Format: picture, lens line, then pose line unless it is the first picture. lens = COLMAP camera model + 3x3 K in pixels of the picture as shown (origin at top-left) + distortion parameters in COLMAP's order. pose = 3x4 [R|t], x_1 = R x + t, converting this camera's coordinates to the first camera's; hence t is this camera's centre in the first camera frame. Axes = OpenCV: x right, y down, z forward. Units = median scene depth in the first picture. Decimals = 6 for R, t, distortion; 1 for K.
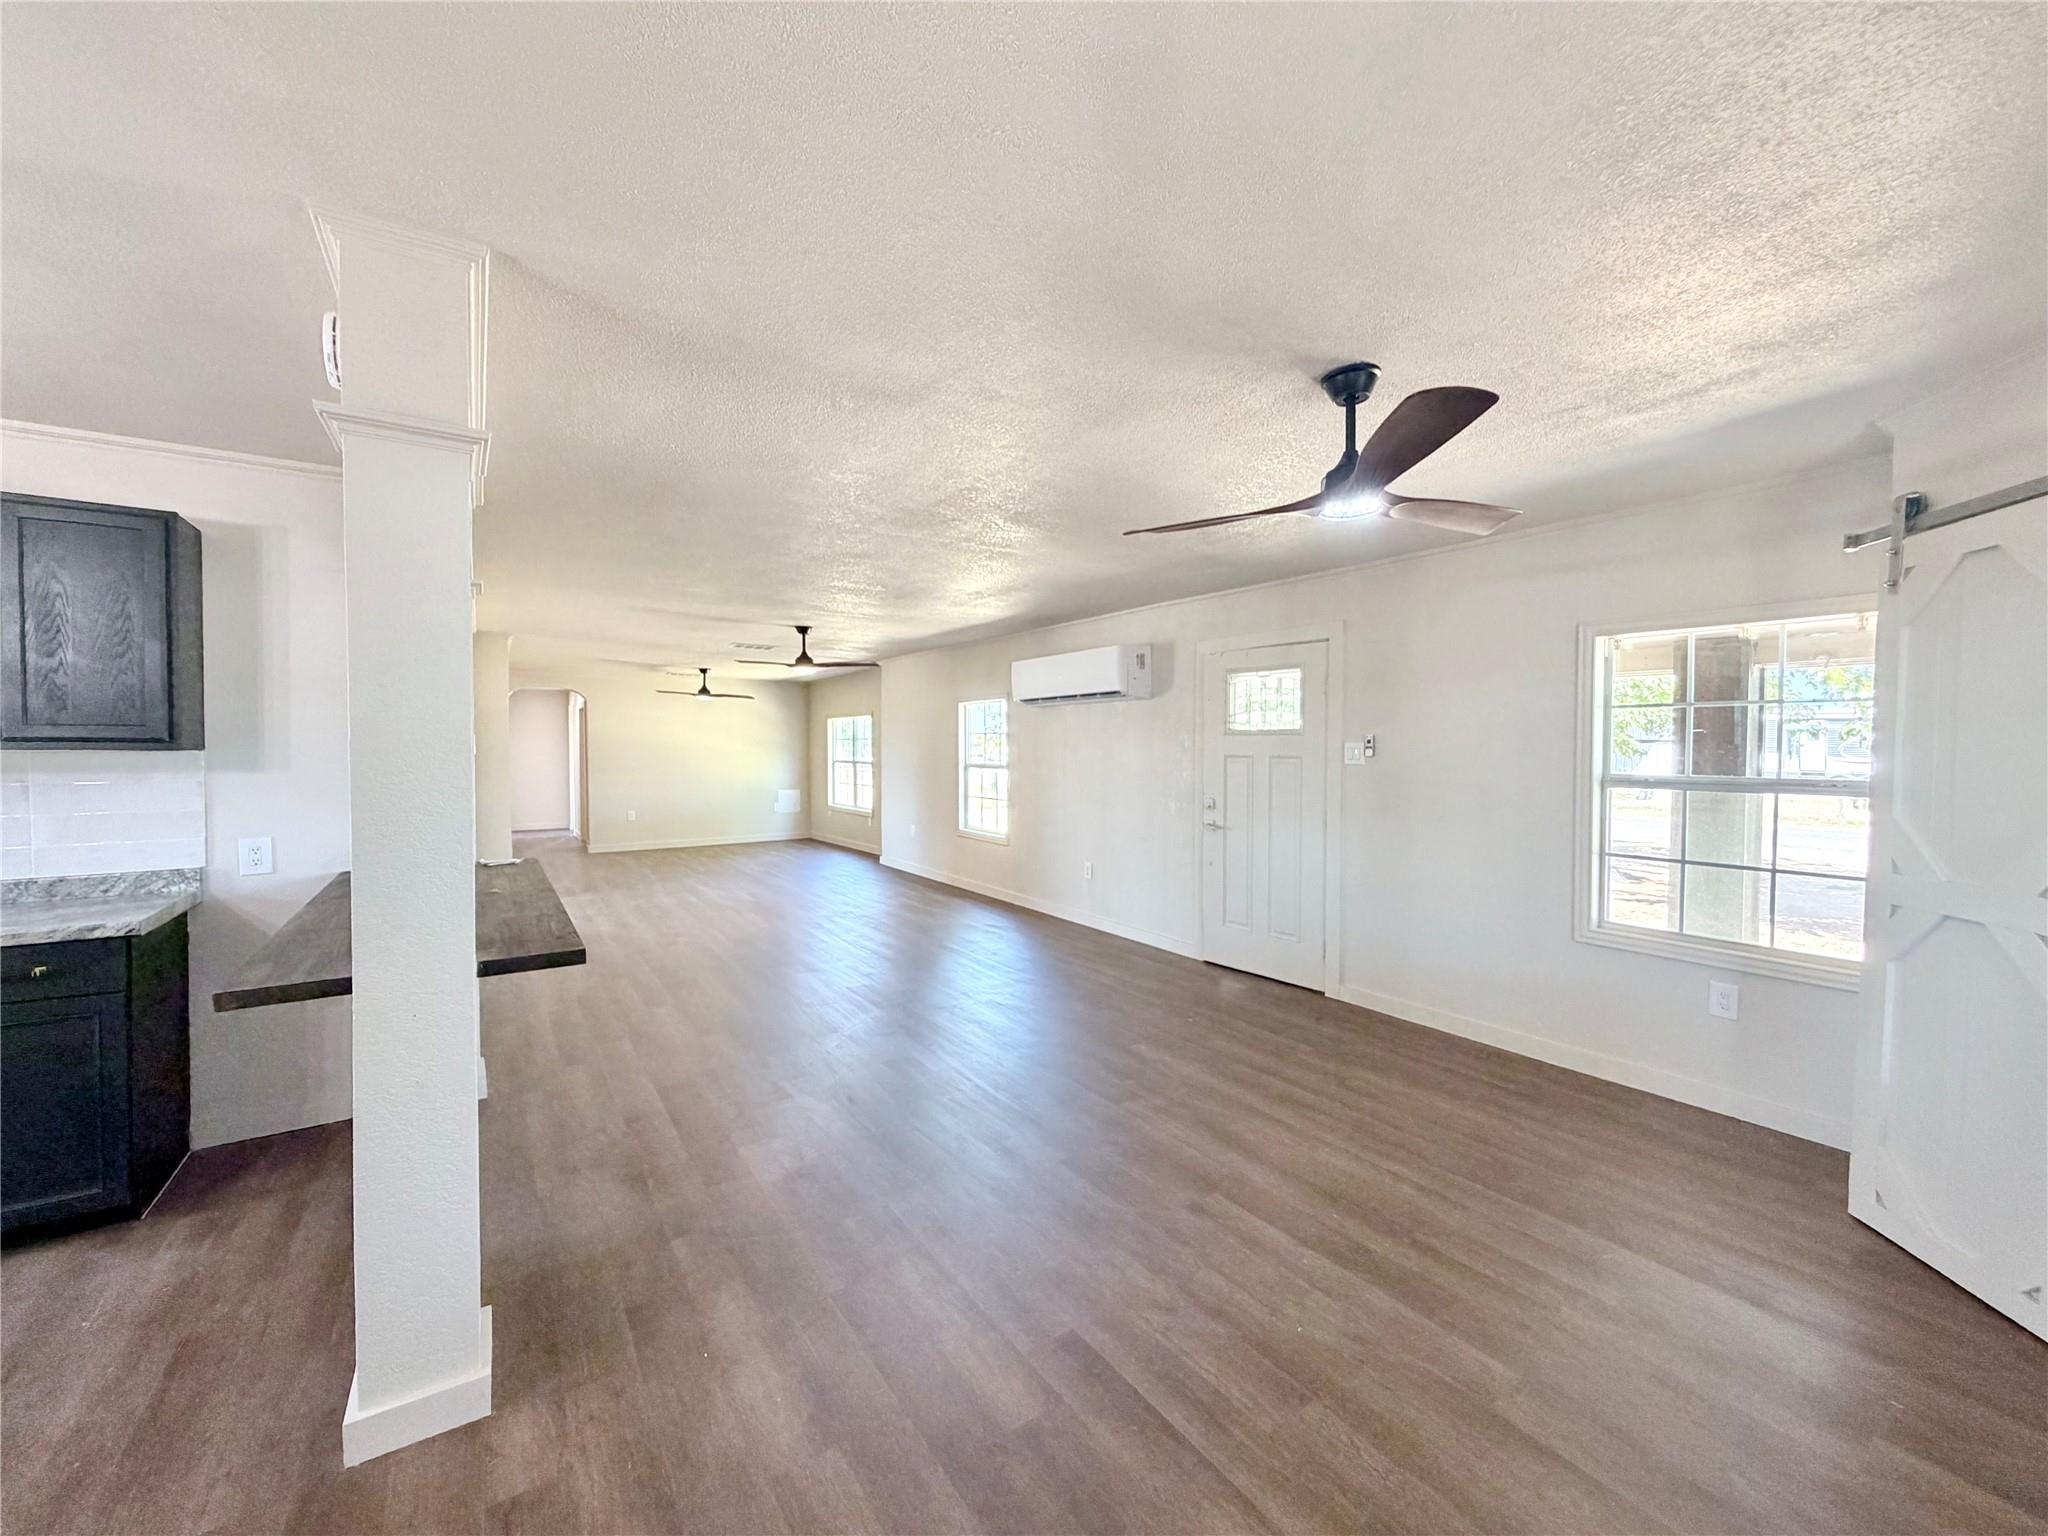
lens RADIAL K [[819.8, 0, 1024.0], [0, 819.8, 768.0], [0, 0, 1]] dist [0.000804, -0.000009]
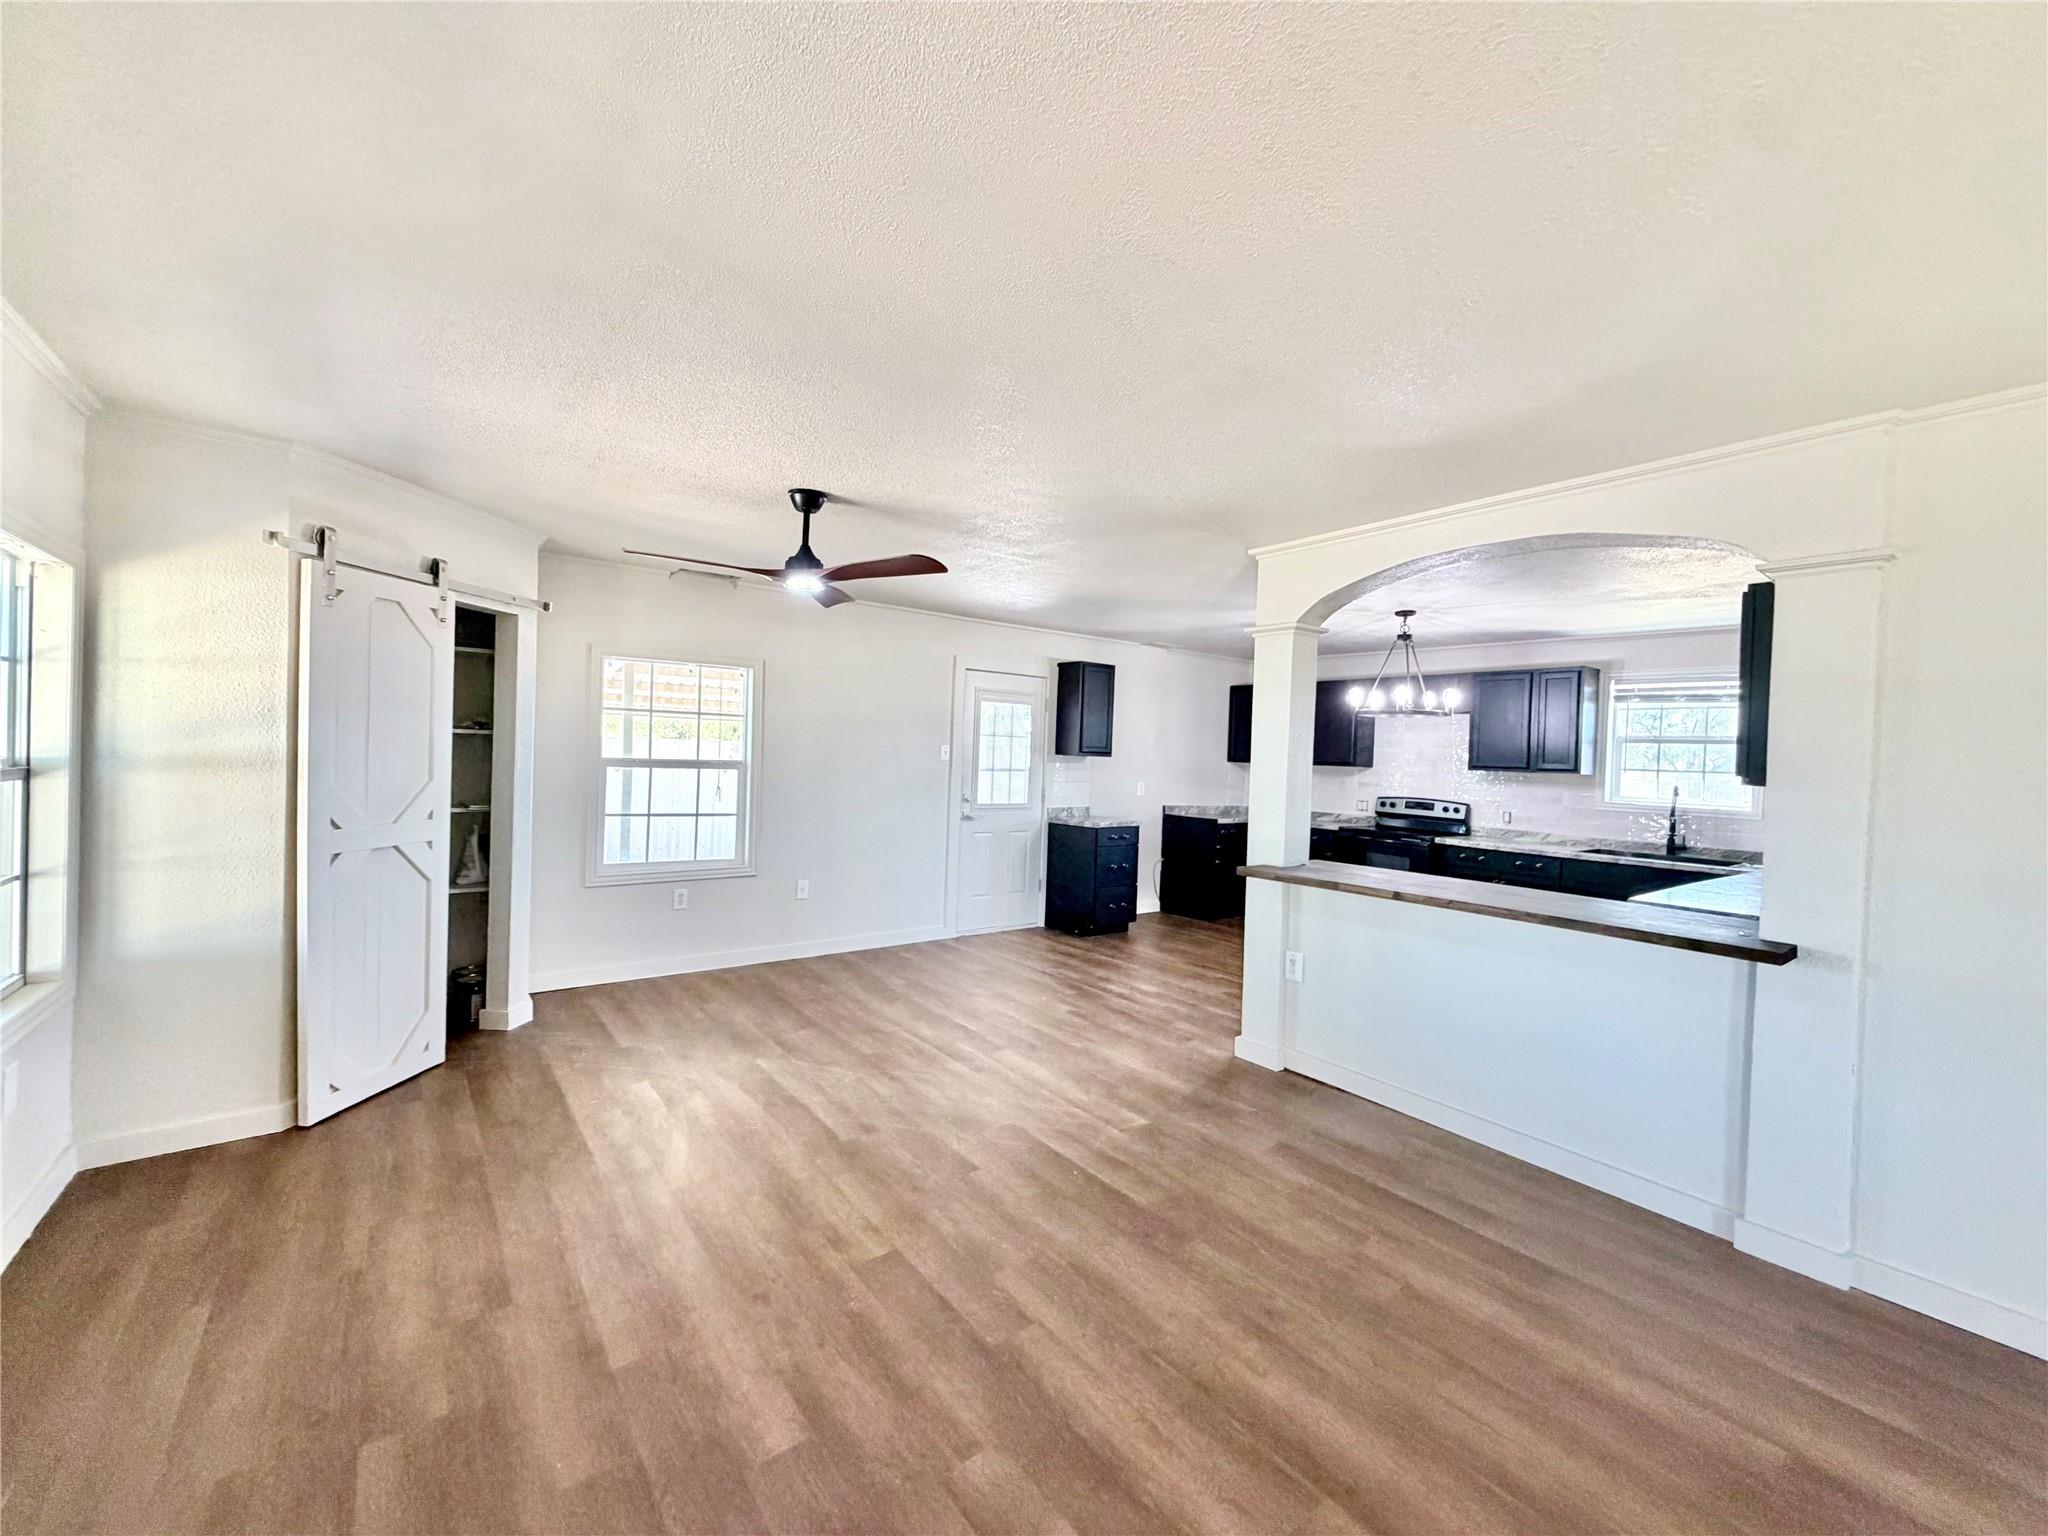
lens RADIAL K [[819.8, 0, 1024.0], [0, 819.8, 768.0], [0, 0, 1]] dist [0.000804, -0.000009]
pose [[-0.996910, -0.038605, -0.068418, 0.076400], [-0.041616, 0.998201, 0.043152, -0.056972], [0.066629, 0.045866, -0.996723, 1.984328]]
